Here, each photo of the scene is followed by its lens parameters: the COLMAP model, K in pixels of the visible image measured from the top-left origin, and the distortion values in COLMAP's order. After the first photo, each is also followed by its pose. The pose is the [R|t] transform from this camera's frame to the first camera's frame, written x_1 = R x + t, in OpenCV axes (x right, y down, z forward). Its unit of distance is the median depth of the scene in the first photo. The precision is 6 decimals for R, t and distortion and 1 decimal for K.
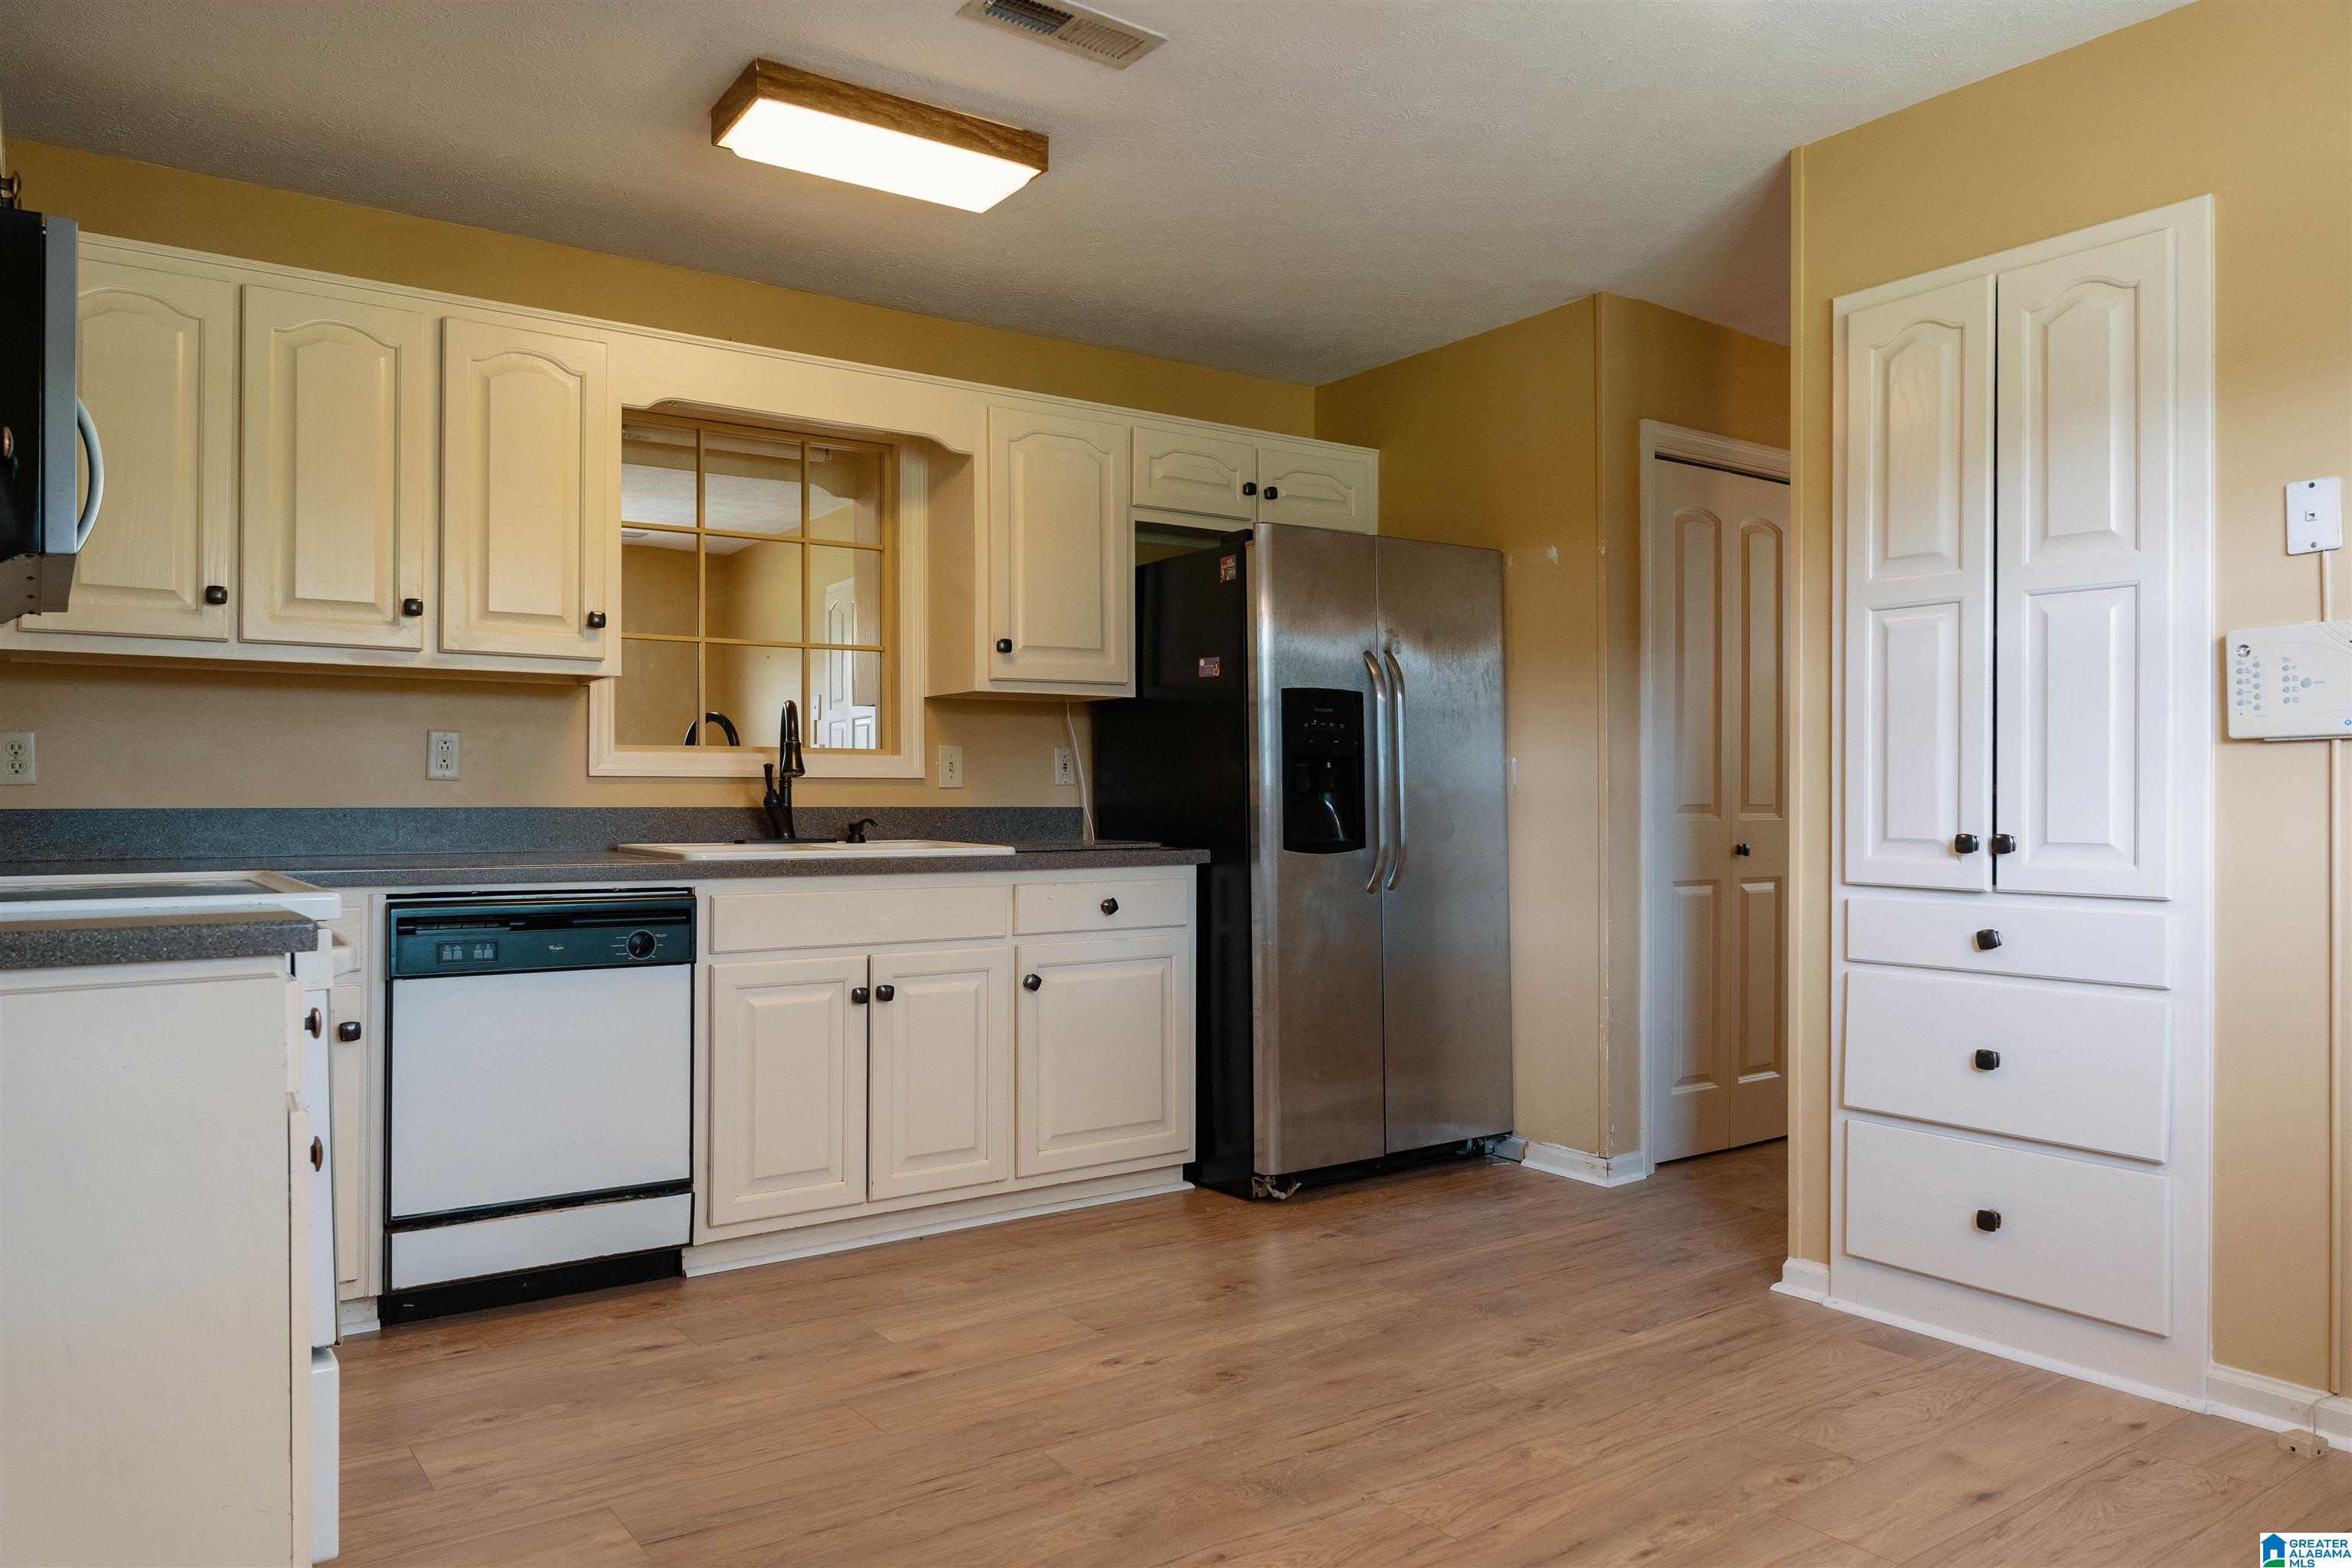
lens RADIAL K [[1588.0, 0, 1175.6], [0, 1588.0, 792.7], [0, 0, 1]] dist [-0.015682, -0.002004]
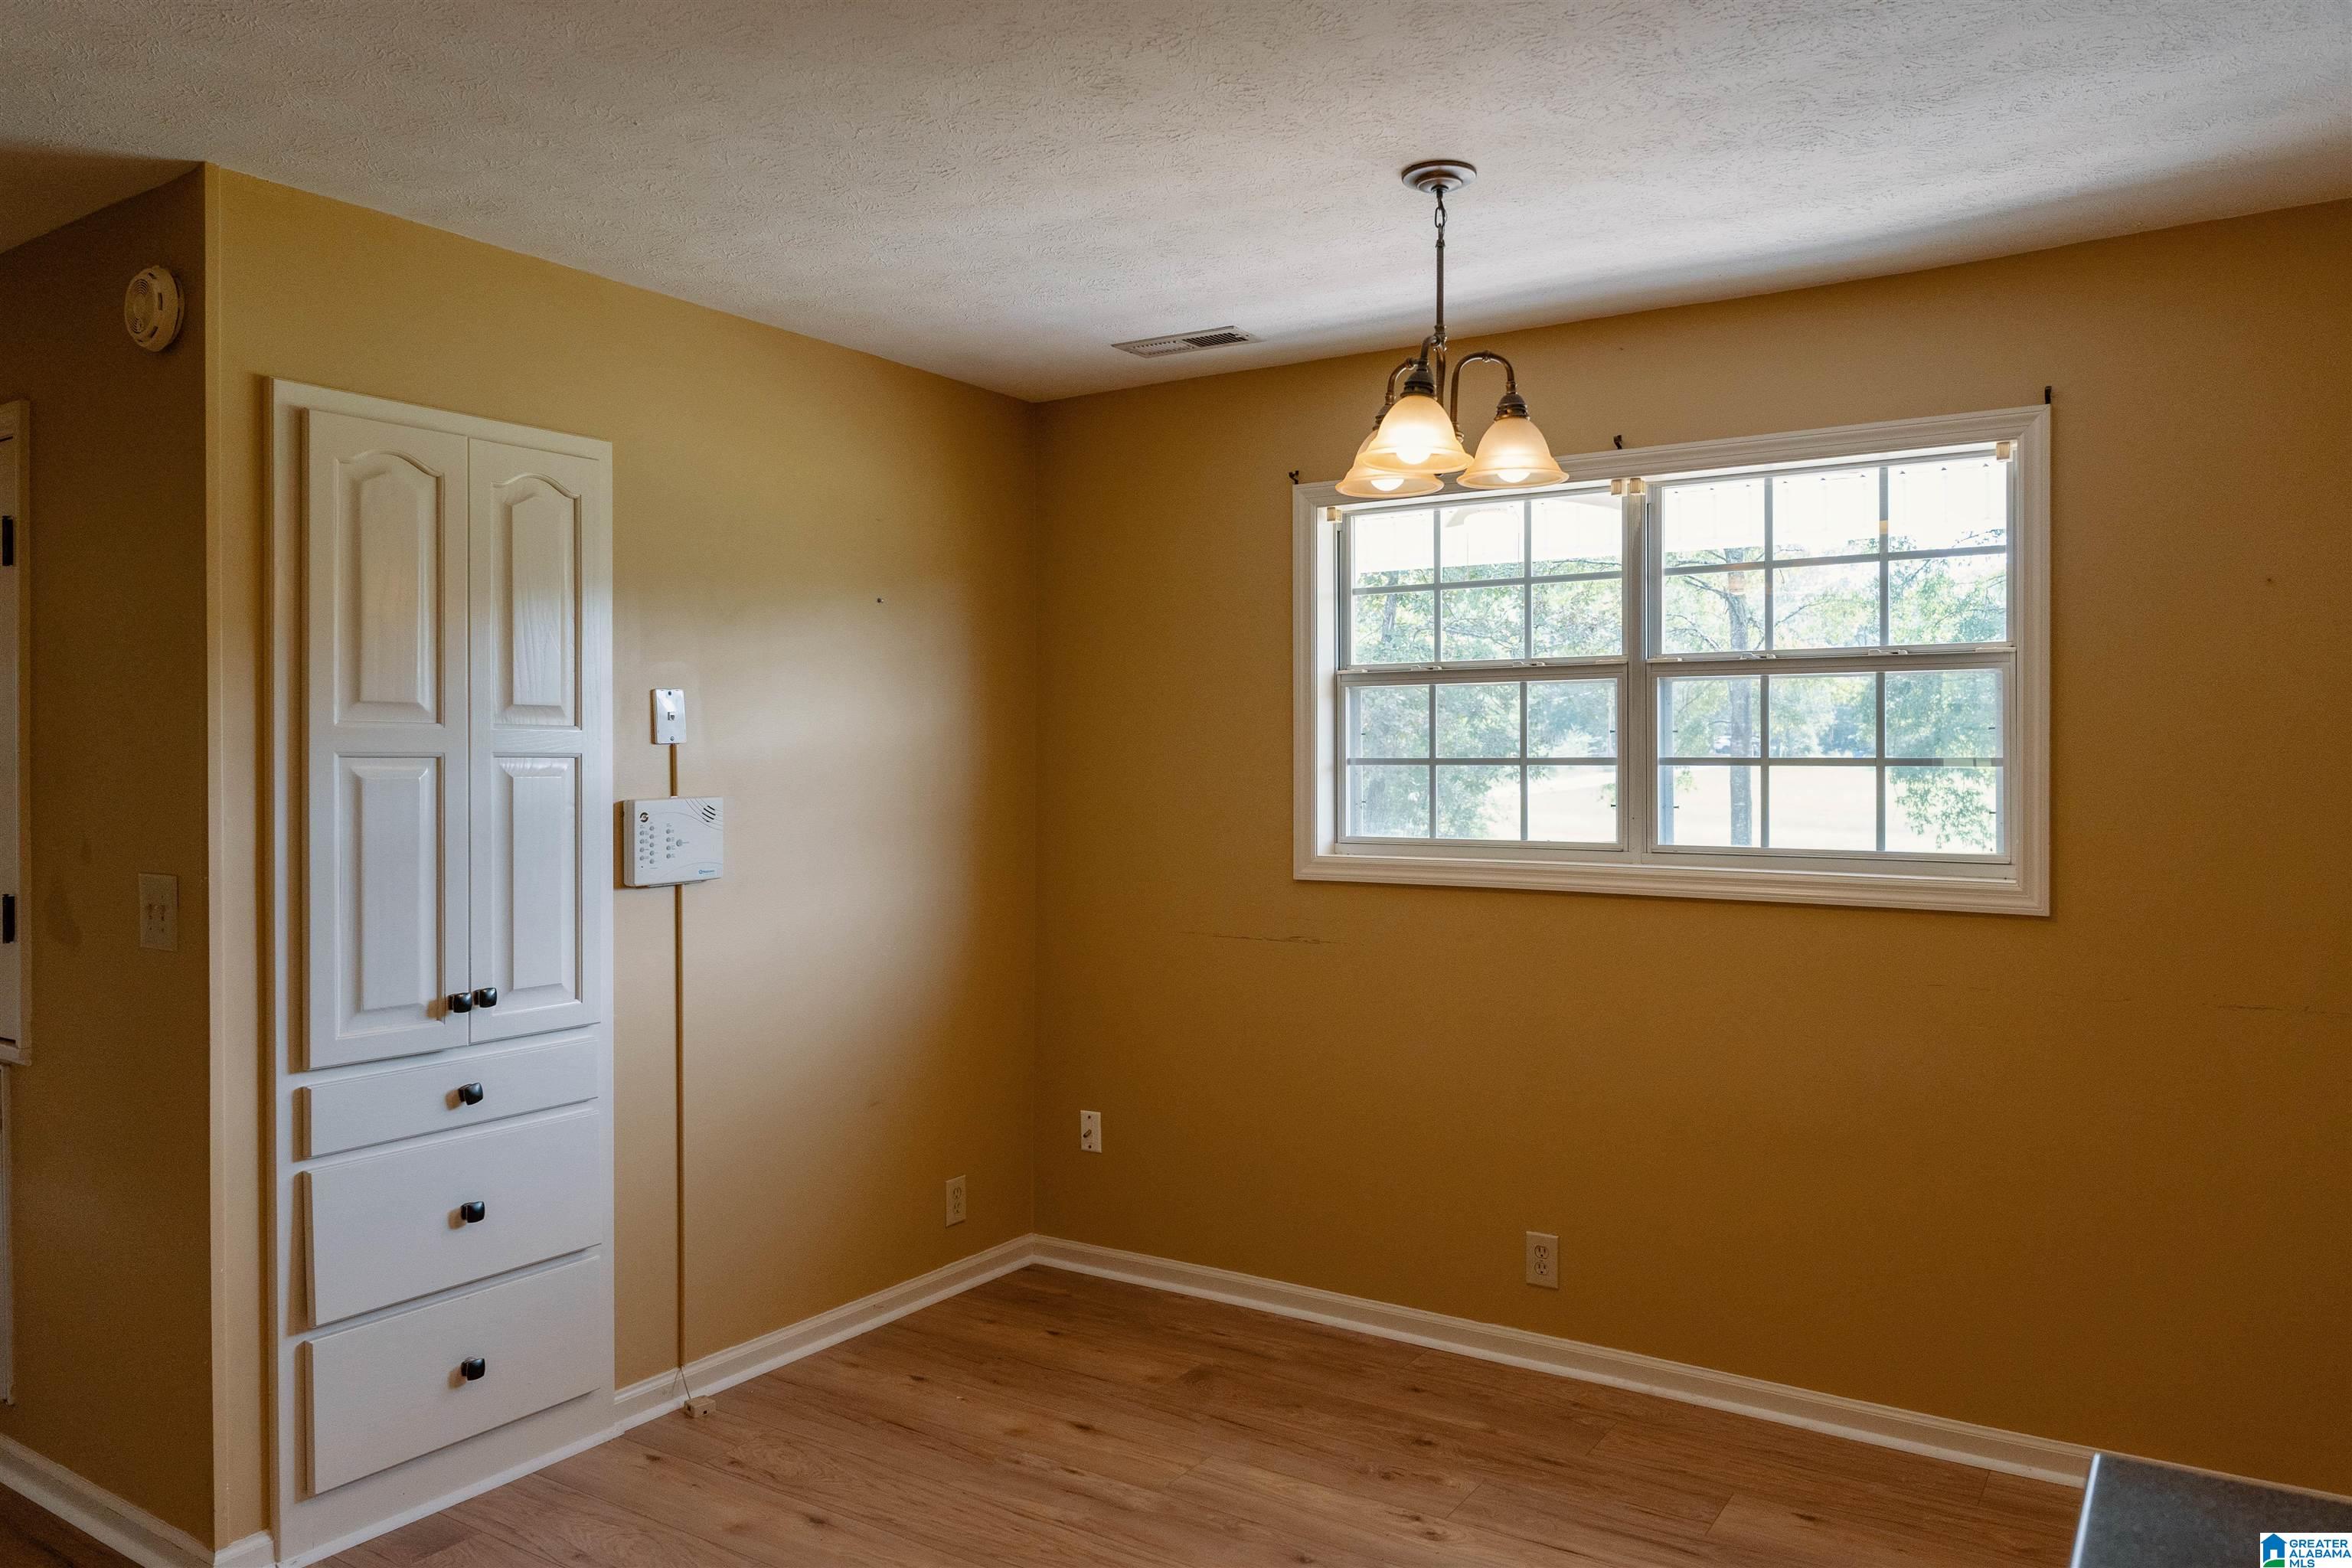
lens RADIAL K [[1588.0, 0, 1181.2], [0, 1588.0, 771.7], [0, 0, 1]] dist [-0.015682, -0.002004]
pose [[-0.360708, -0.006793, 0.932654, -0.603883], [0.000306, 0.999973, 0.007401, -0.122700], [-0.932679, 0.002955, -0.360696, 0.953910]]
